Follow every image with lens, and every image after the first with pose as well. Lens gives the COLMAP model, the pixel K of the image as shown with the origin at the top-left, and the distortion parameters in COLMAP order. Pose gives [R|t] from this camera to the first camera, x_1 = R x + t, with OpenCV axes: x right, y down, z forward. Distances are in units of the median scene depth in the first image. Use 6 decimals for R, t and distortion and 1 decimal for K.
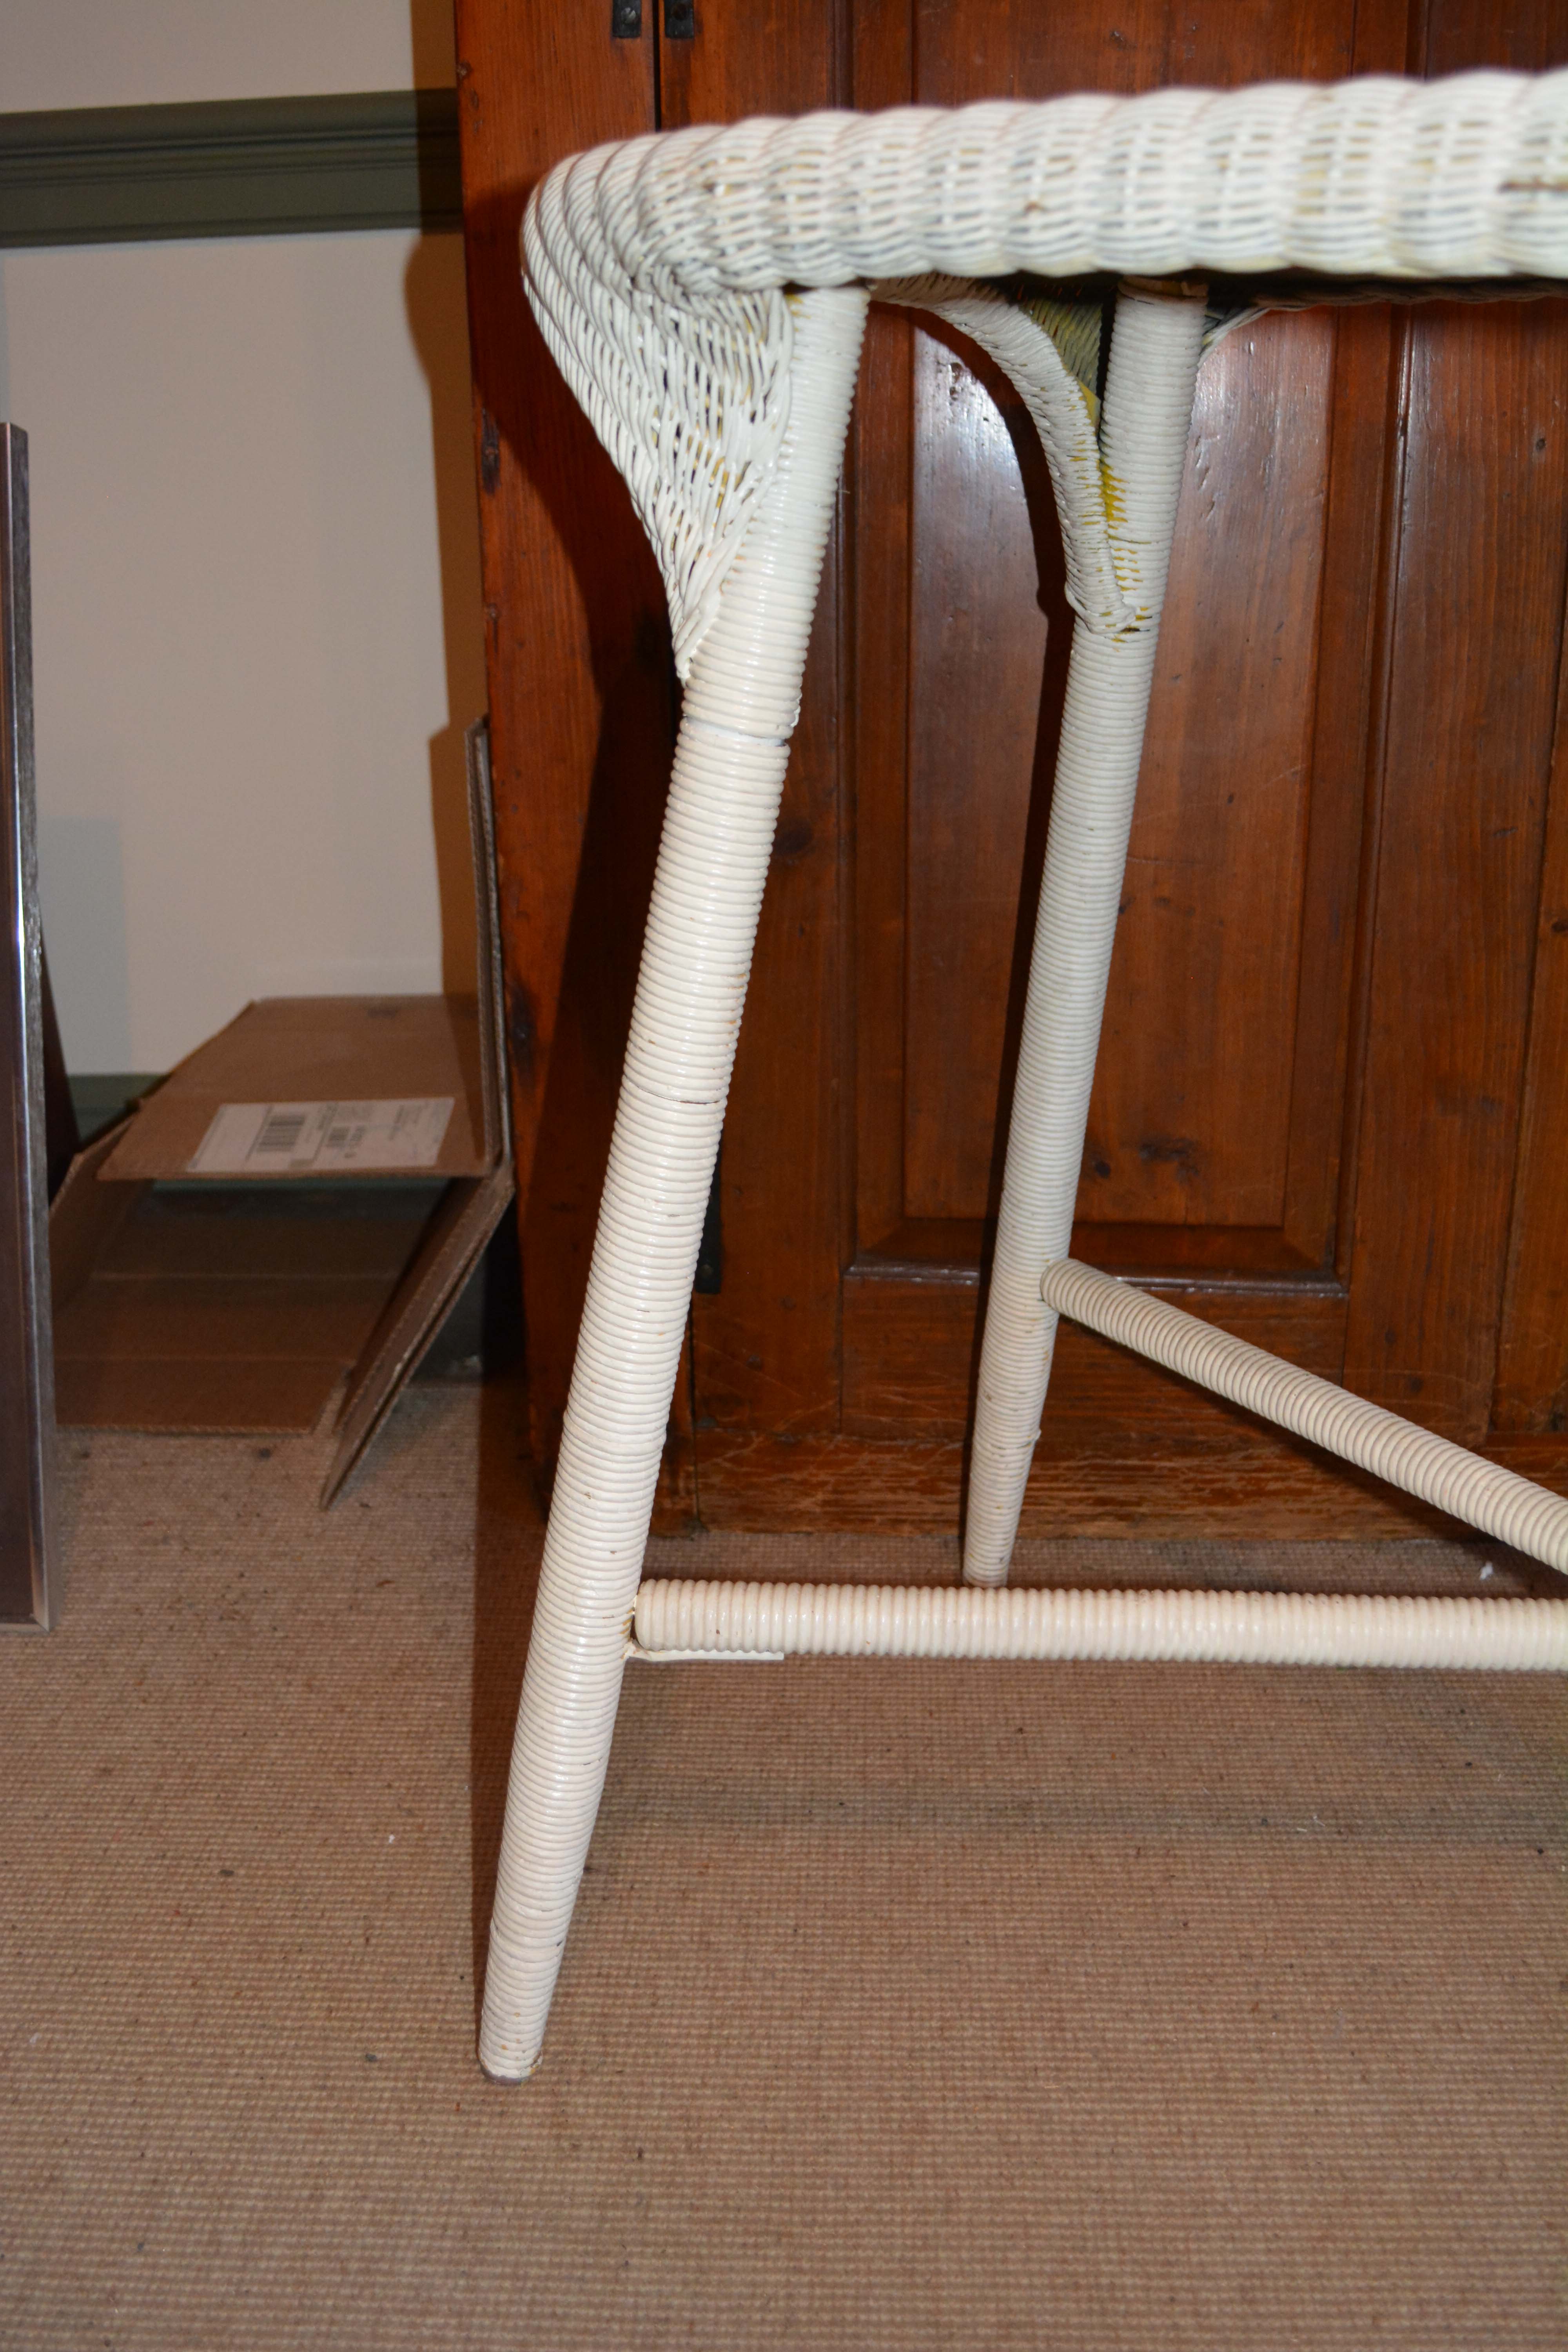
lens RADIAL K [[2203.6, 0, 782.9], [0, 2203.6, 1175.6], [0, 0, 1]] dist [-0.086344, 0.000000]
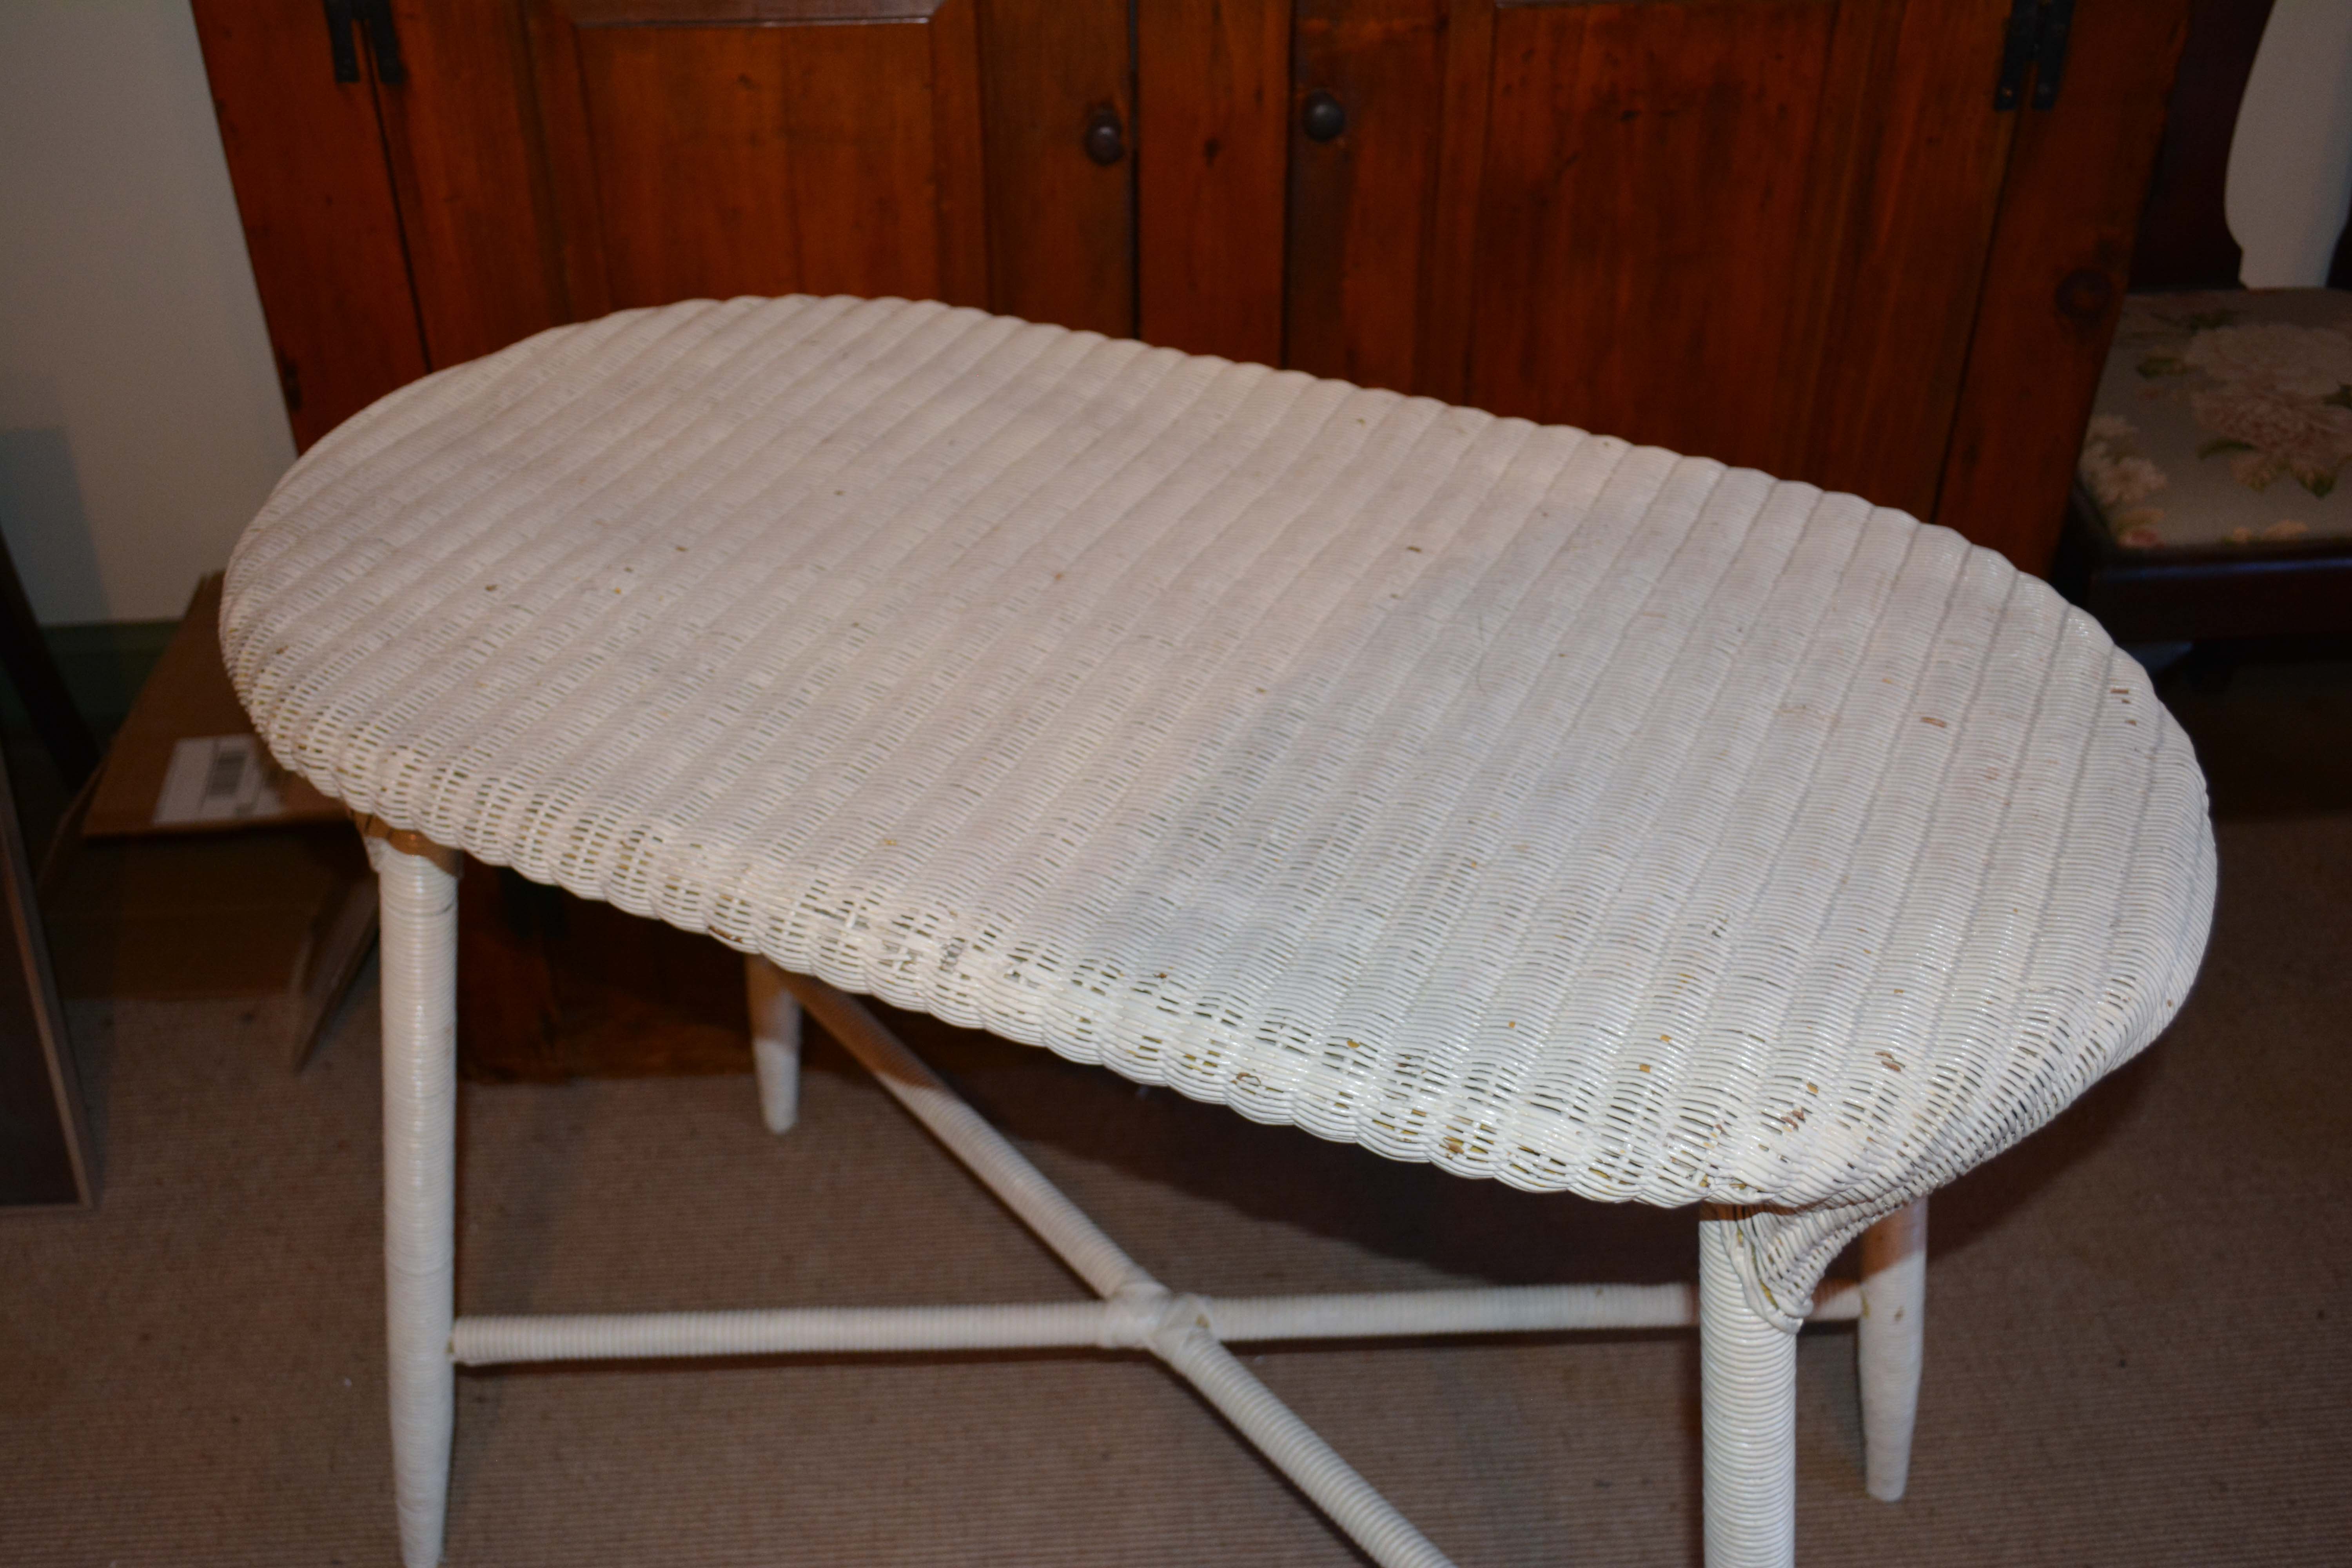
lens RADIAL K [[2203.6, 0, 1176.7], [0, 2203.6, 784.6], [0, 0, 1]] dist [-0.086344, 0.000000]
pose [[0.991829, -0.059678, 0.112754, 0.219869], [0.026607, 0.961167, 0.274683, -0.439932], [-0.124768, -0.269439, 0.954901, -0.326558]]
